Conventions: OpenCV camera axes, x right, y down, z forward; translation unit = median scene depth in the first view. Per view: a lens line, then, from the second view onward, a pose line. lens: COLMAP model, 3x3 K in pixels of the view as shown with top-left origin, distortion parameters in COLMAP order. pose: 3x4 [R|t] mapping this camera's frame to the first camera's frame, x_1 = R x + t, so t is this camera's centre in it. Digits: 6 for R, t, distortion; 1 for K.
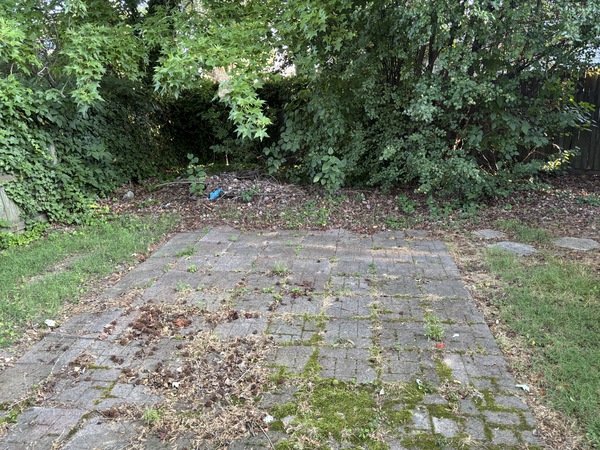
lens RADIAL K [[453.0, 0, 298.3], [0, 453.0, 221.8], [0, 0, 1]] dist [0.053257, -0.056980]
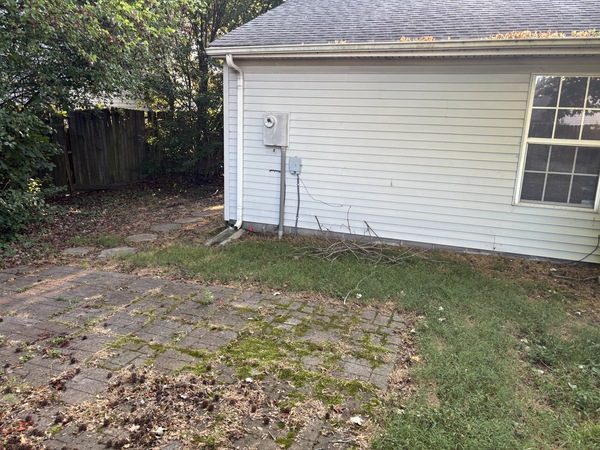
lens RADIAL K [[453.0, 0, 302.4], [0, 453.0, 226.4], [0, 0, 1]] dist [0.053257, -0.056980]
pose [[0.194960, -0.180965, 0.963972, -0.468288], [0.249670, 0.959612, 0.129652, -0.032925], [-0.948502, 0.215398, 0.232267, 0.203872]]
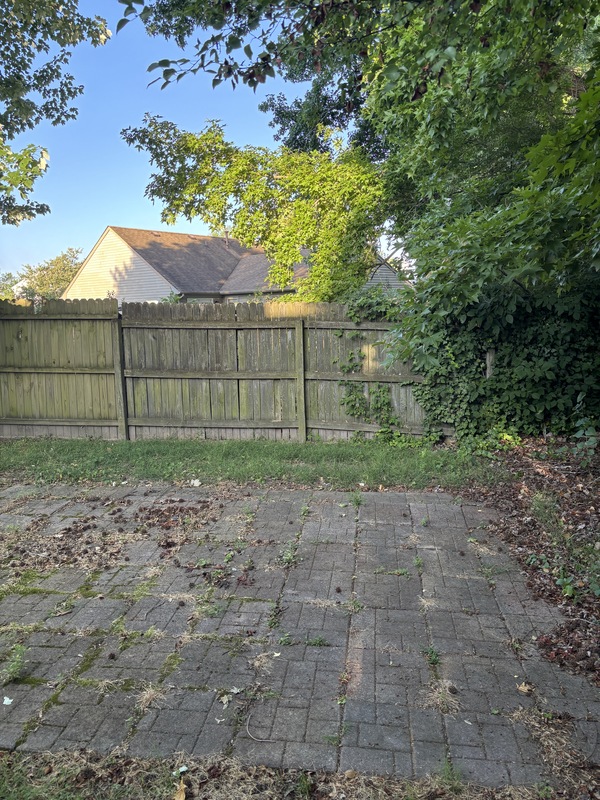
lens RADIAL K [[604.0, 0, 308.4], [0, 604.0, 395.1], [0, 0, 1]] dist [0.053257, -0.056980]
pose [[0.033606, 0.182150, -0.982696, 0.573523], [-0.272135, 0.947768, 0.166369, -0.198165], [0.961672, 0.261835, 0.081420, 0.646073]]
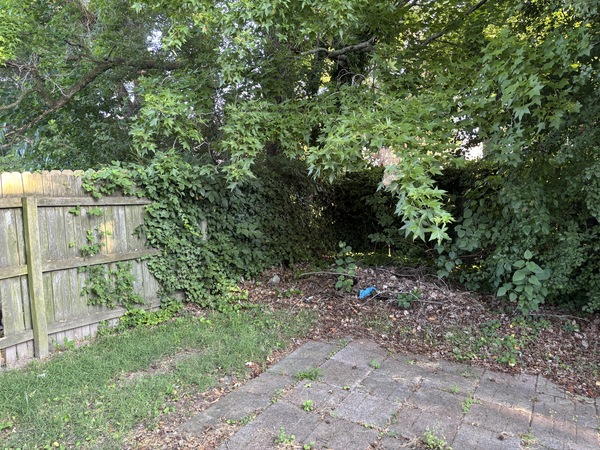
lens RADIAL K [[453.0, 0, 299.9], [0, 453.0, 217.2], [0, 0, 1]] dist [0.053257, -0.056980]
pose [[0.926540, 0.073800, -0.368886, -0.000446], [-0.141997, 0.976642, -0.161270, -0.051569], [0.348368, 0.201804, 0.915377, 0.202466]]
